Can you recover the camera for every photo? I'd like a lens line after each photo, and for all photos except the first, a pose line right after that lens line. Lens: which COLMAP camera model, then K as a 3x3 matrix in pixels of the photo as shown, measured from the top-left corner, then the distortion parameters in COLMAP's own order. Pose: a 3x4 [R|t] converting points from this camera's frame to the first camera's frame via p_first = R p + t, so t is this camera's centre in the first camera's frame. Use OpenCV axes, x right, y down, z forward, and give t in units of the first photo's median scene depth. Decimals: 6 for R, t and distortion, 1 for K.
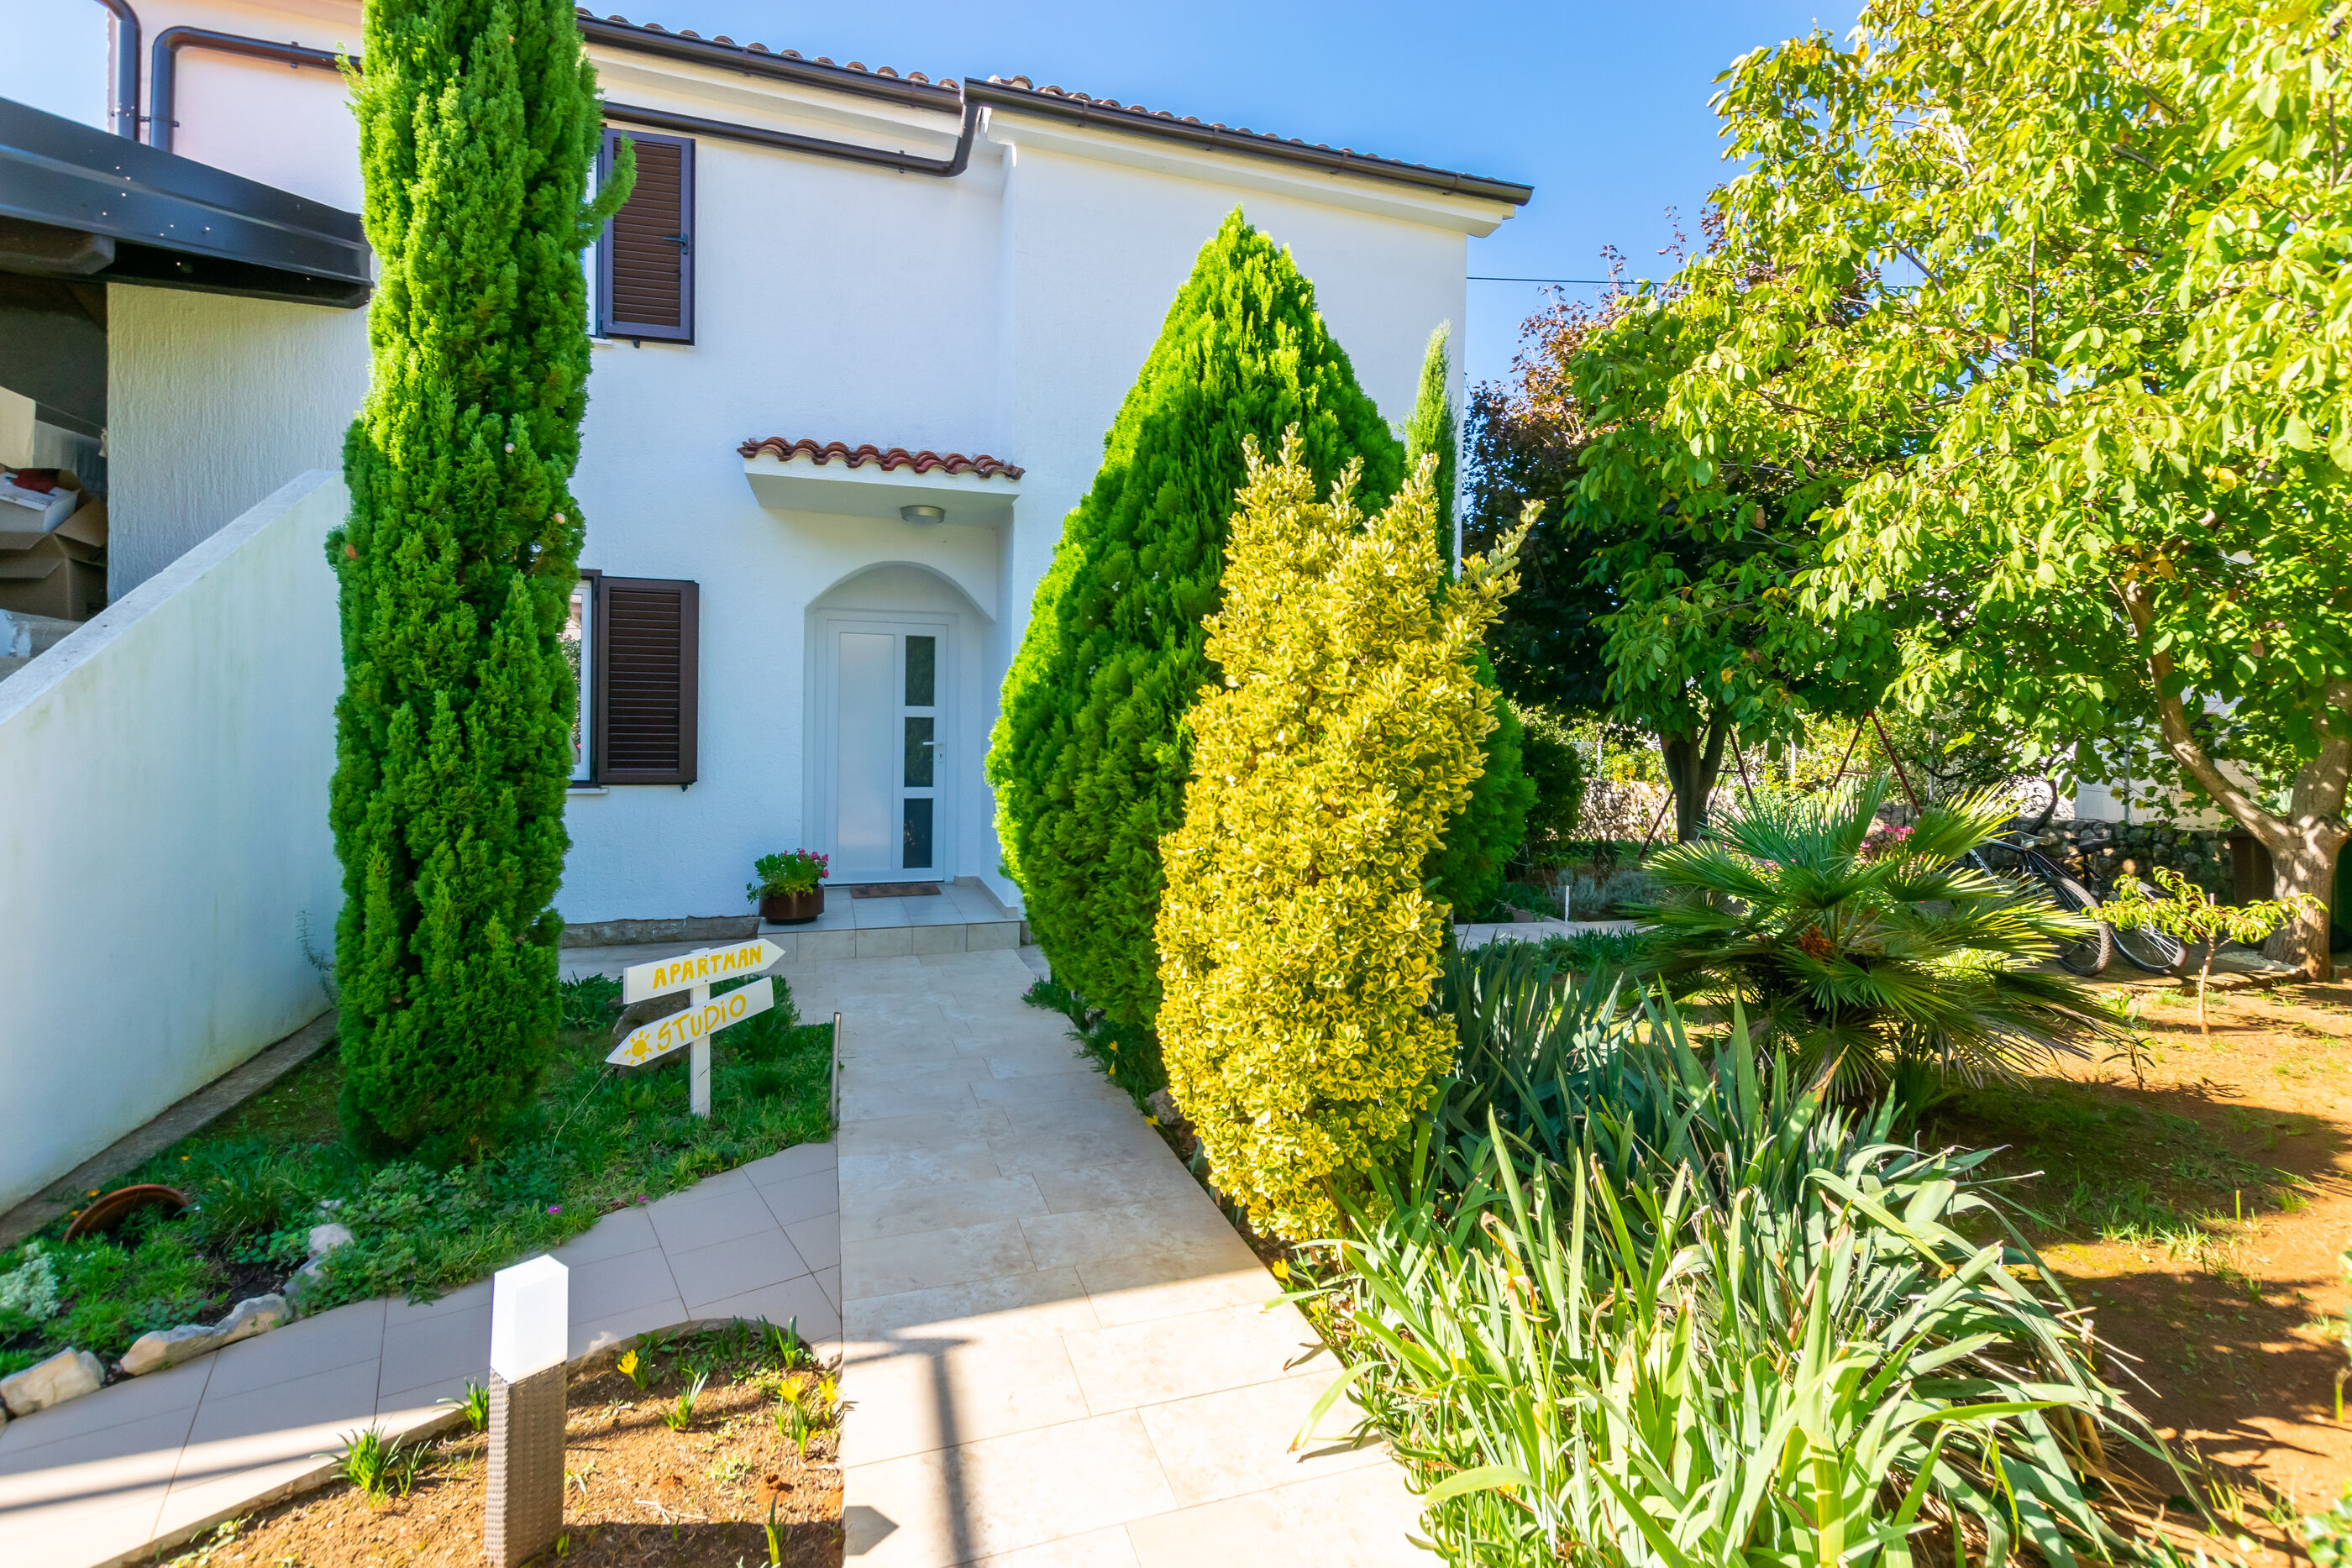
lens RADIAL K [[1024.5, 0, 1183.5], [0, 1024.5, 786.0], [0, 0, 1]] dist [0.000114, 0.000048]
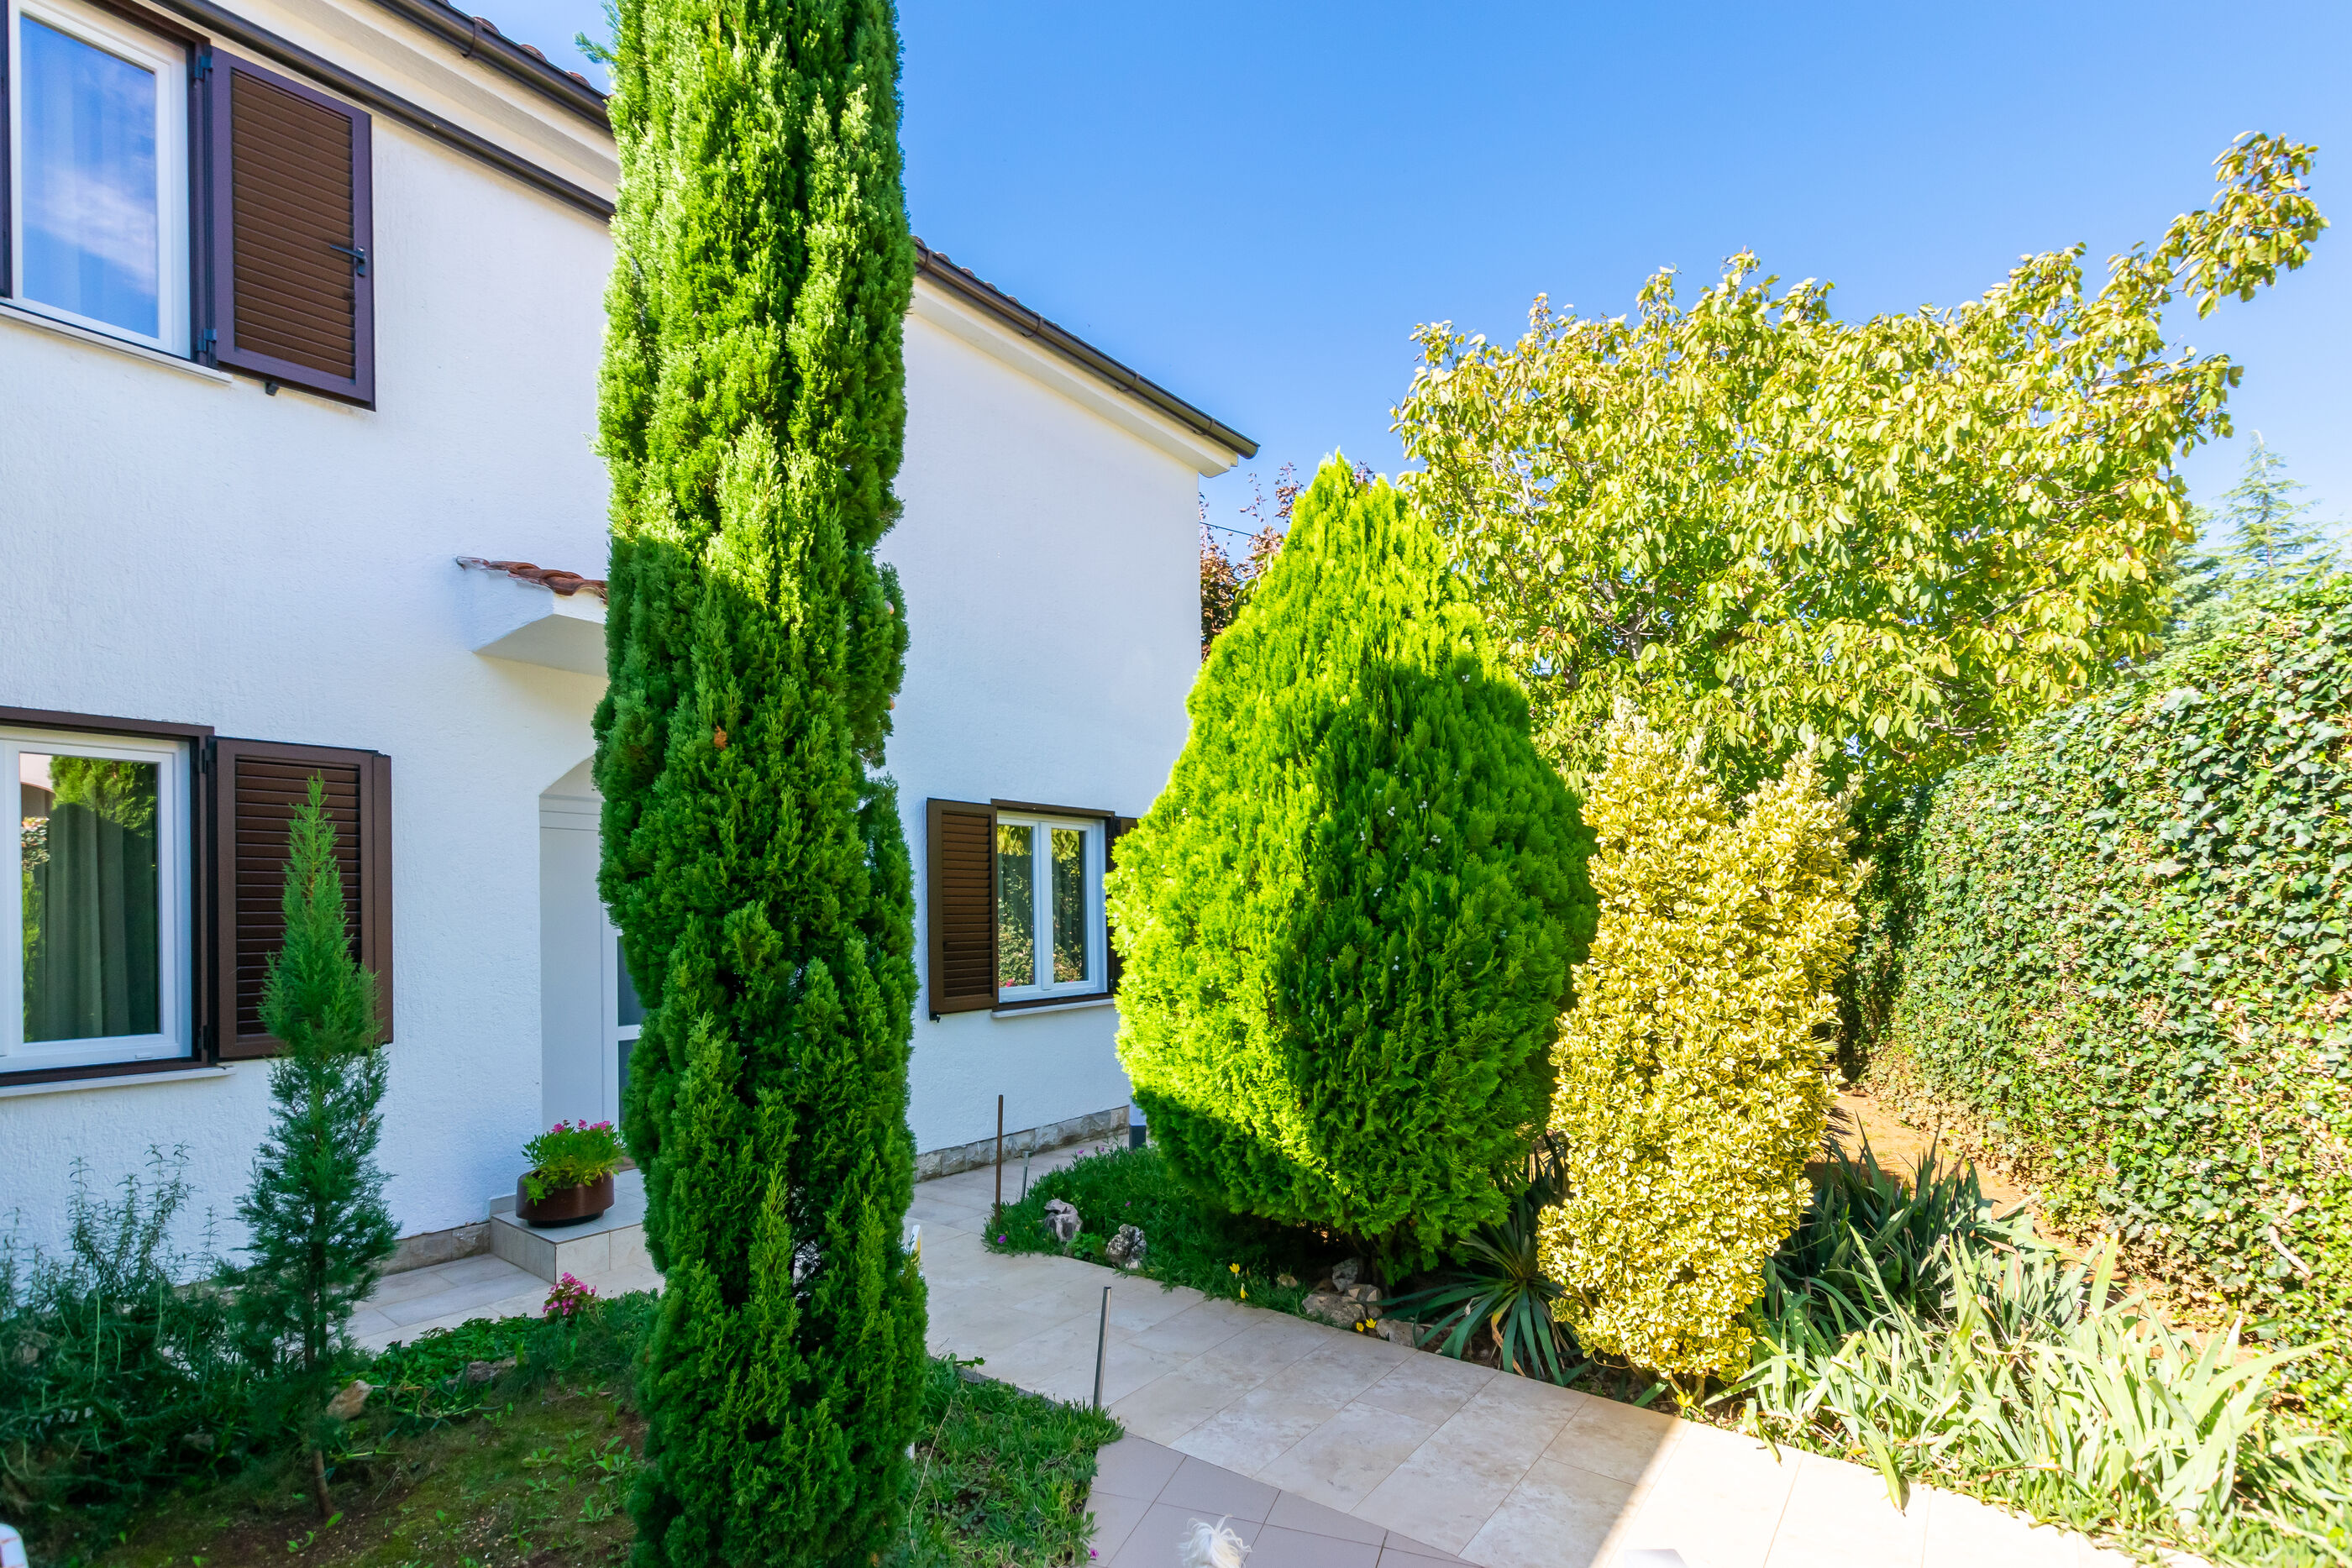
lens RADIAL K [[1041.9, 0, 1176.5], [0, 1041.9, 978.5], [0, 0, 1]] dist [0.000984, -0.000026]
pose [[0.838676, -0.050522, 0.542282, -0.590972], [0.051441, 0.998585, 0.013477, -0.040031], [-0.542196, 0.016593, 0.840088, 0.166694]]
